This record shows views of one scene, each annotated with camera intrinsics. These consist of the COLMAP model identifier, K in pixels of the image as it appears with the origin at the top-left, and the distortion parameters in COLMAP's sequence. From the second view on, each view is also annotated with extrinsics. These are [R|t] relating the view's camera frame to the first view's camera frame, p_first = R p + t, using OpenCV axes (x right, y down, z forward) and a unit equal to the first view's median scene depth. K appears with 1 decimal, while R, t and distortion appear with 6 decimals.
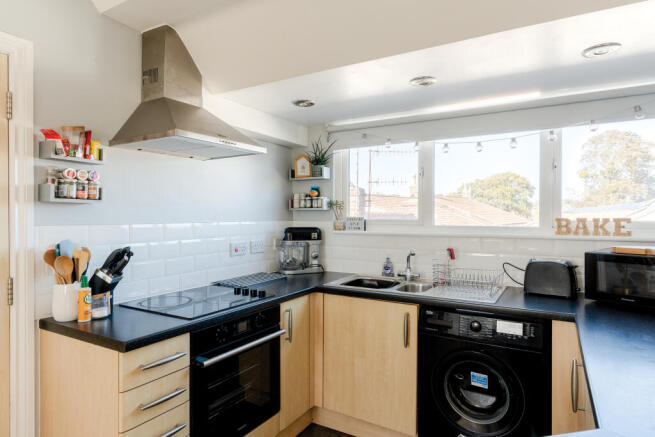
lens RADIAL K [[389.7, 0, 327.5], [0, 389.7, 218.5], [0, 0, 1]] dist [-0.006233, -0.001394]
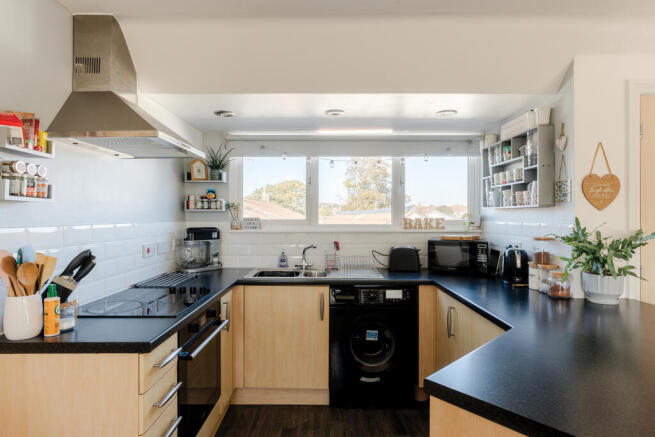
lens RADIAL K [[362.4, 0, 327.5], [0, 362.4, 218.5], [0, 0, 1]] dist [-0.004265, -0.000448]
pose [[0.859989, -0.002685, 0.510306, -0.324880], [0.003728, 0.999993, -0.001020, 0.000718], [-0.510299, 0.002779, 0.859993, -0.021833]]
